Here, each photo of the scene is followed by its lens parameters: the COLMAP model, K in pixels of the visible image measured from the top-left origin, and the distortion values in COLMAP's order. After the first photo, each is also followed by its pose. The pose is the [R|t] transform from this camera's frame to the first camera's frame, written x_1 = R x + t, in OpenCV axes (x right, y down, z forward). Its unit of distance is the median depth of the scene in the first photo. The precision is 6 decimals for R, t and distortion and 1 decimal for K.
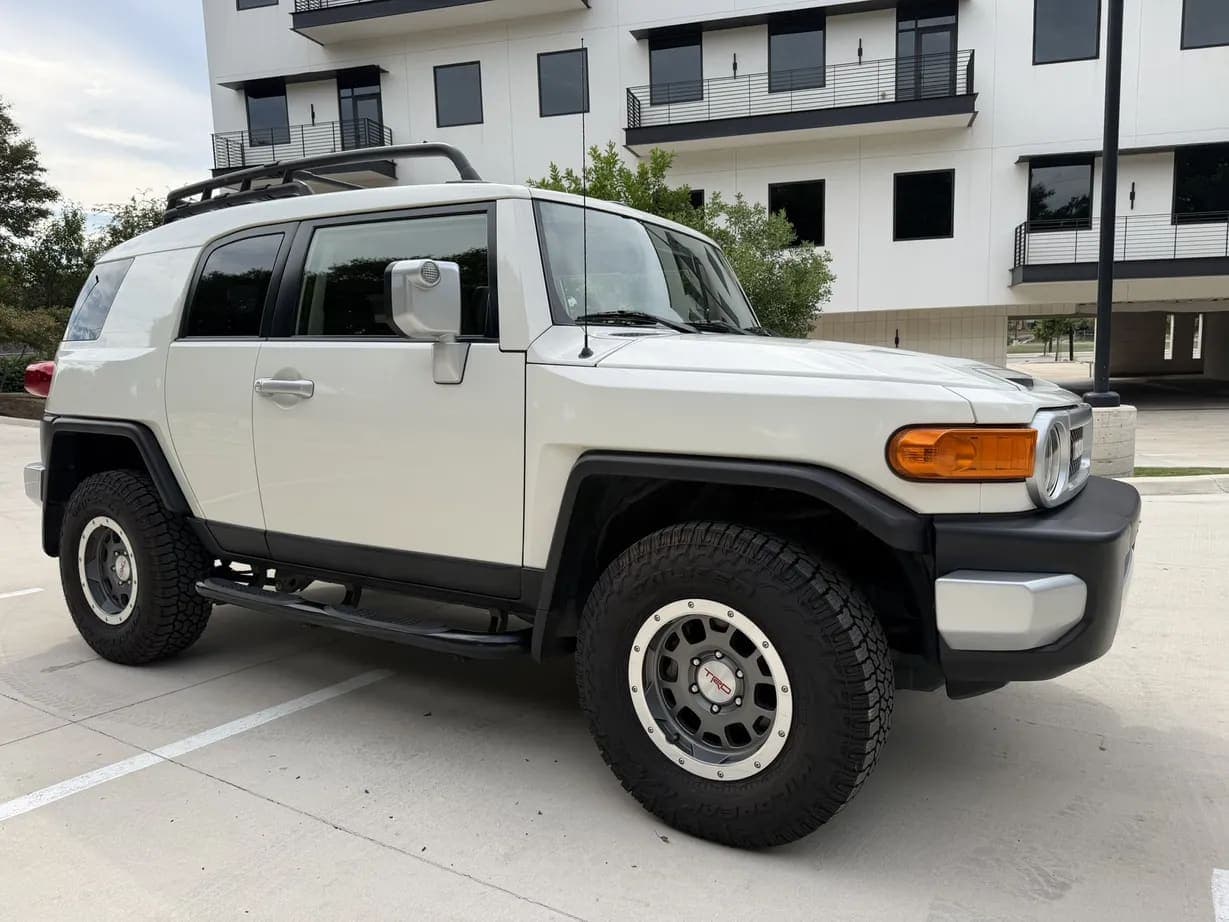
lens RADIAL K [[875.6, 0, 617.3], [0, 875.6, 461.9], [0, 0, 1]] dist [0.027462, -0.021806]
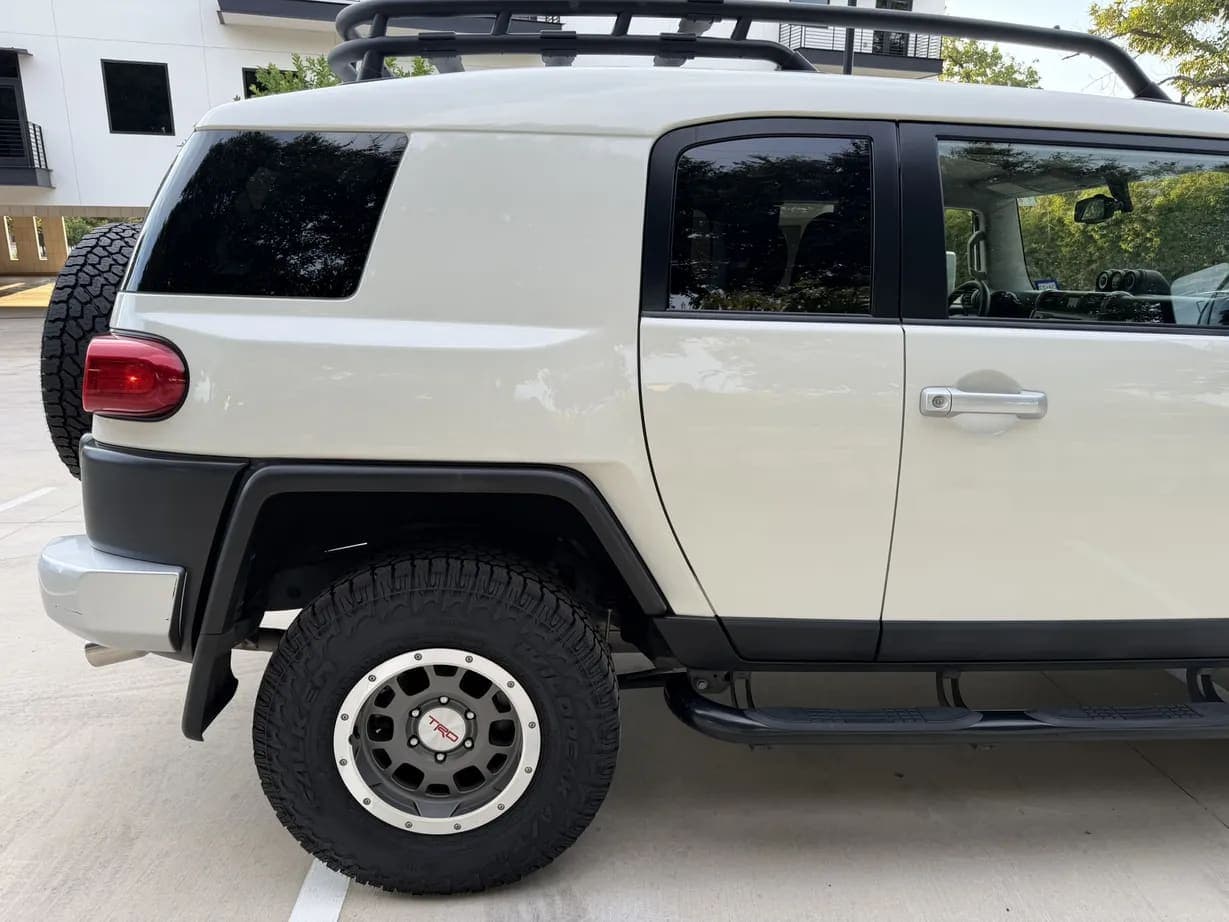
lens RADIAL K [[864.2, 0, 593.1], [0, 864.2, 461.6], [0, 0, 1]] dist [0.065620, -0.089826]
pose [[0.815232, -0.108279, 0.568923, -0.913629], [0.039715, 0.990506, 0.131607, -0.127882], [-0.577772, -0.084695, 0.811792, 0.609710]]
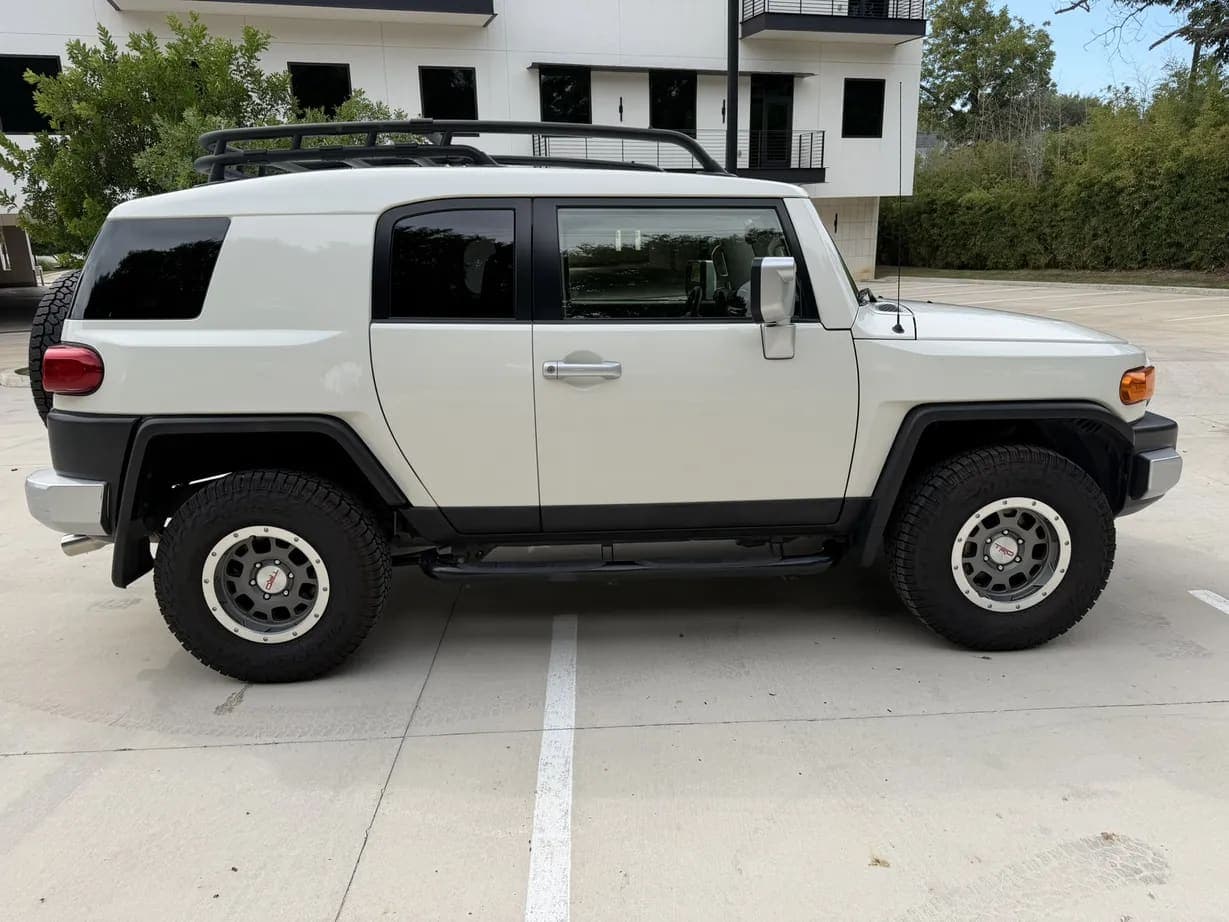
lens RADIAL K [[876.4, 0, 614.5], [0, 876.4, 461.0], [0, 0, 1]] dist [0.025000, -0.021219]
pose [[0.827693, -0.142442, 0.542803, -0.875959], [0.074051, 0.986514, 0.145965, -0.118761], [-0.556274, -0.080619, 0.827079, 0.101923]]
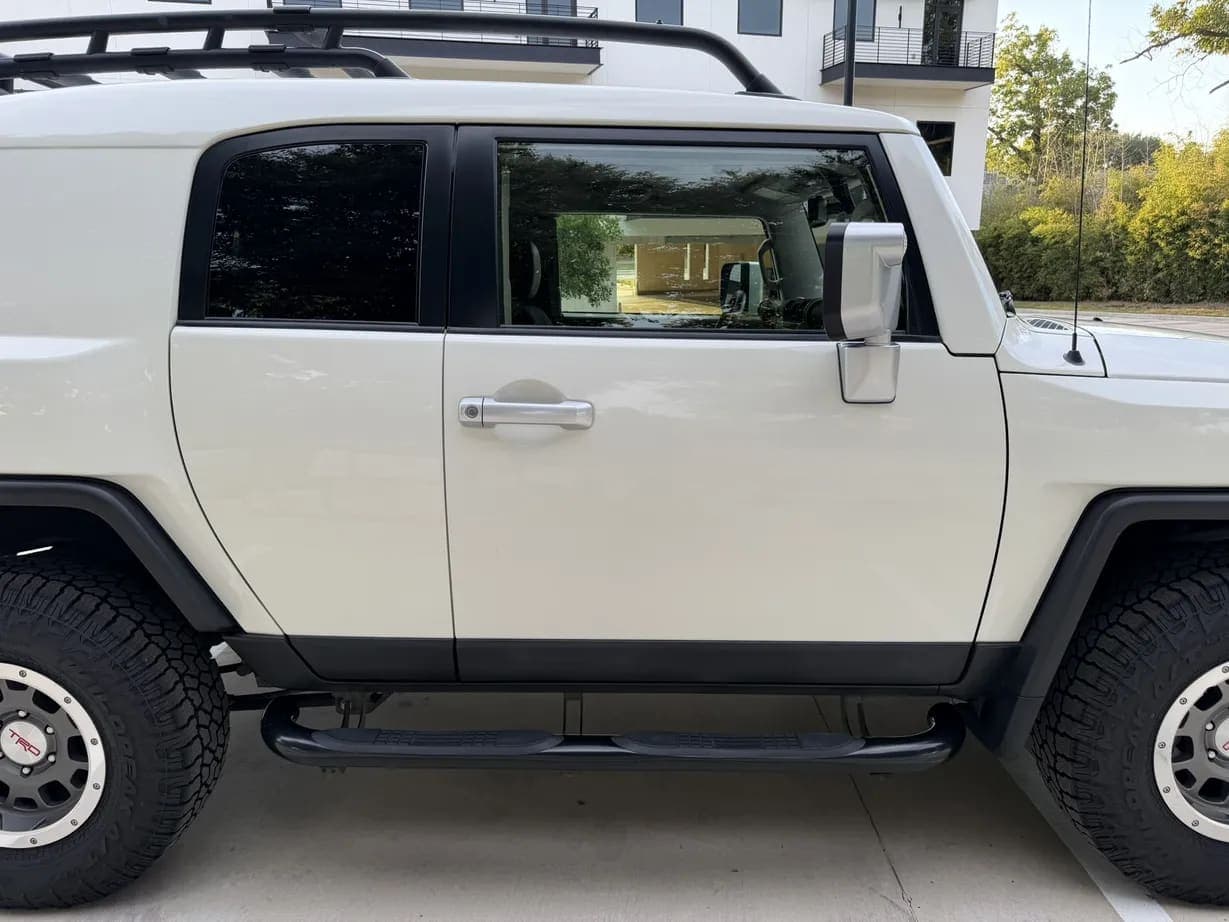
lens RADIAL K [[860.4, 0, 618.1], [0, 860.4, 459.3], [0, 0, 1]] dist [0.045102, -0.061122]
pose [[0.858560, -0.097713, 0.503316, -0.594031], [0.050948, 0.993072, 0.105886, -0.105826], [-0.510176, -0.065267, 0.857590, 0.426550]]
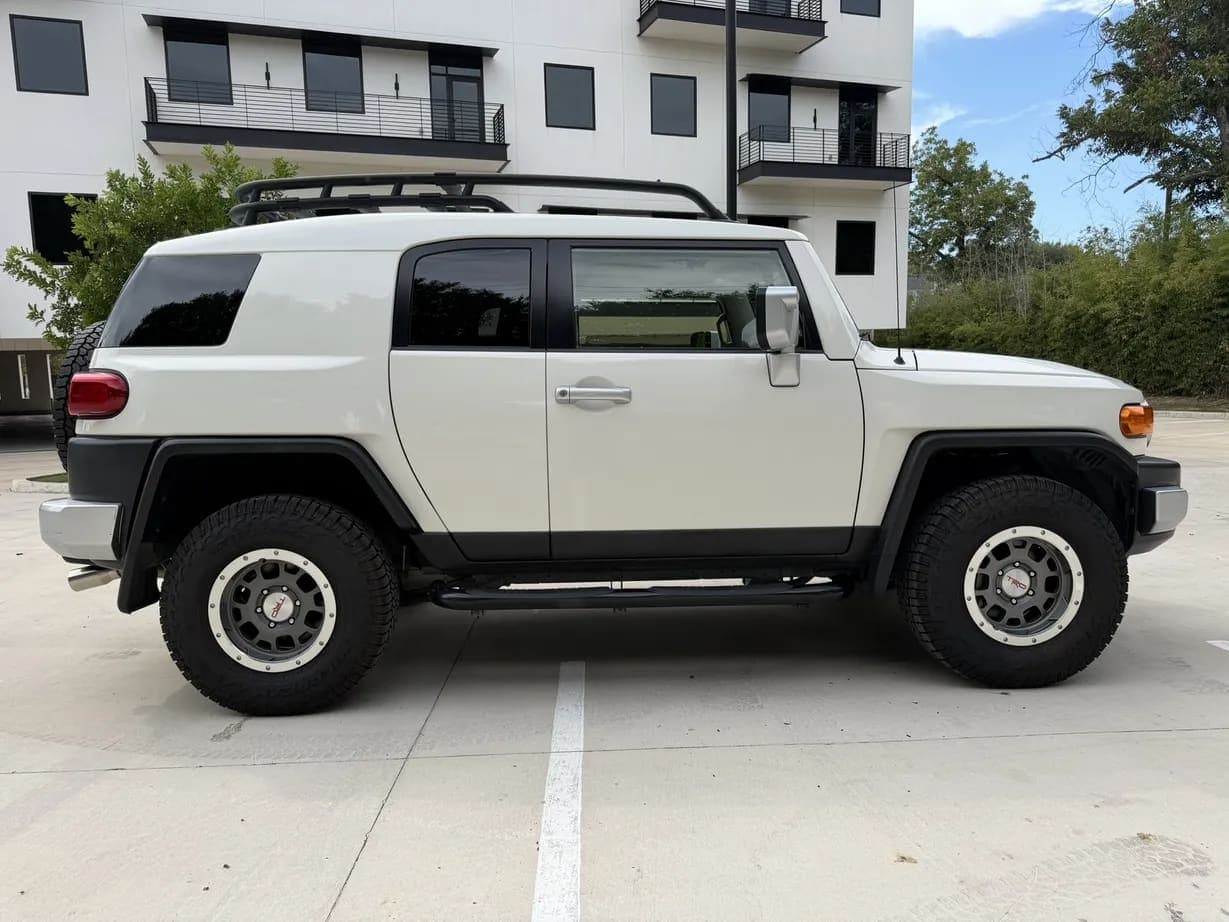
lens RADIAL K [[875.6, 0, 617.3], [0, 875.6, 461.9], [0, 0, 1]] dist [0.027462, -0.021806]
pose [[0.828530, -0.056453, 0.557091, -0.901570], [0.071211, 0.997450, -0.004832, 0.004254], [-0.555398, 0.043674, 0.830437, 0.093514]]
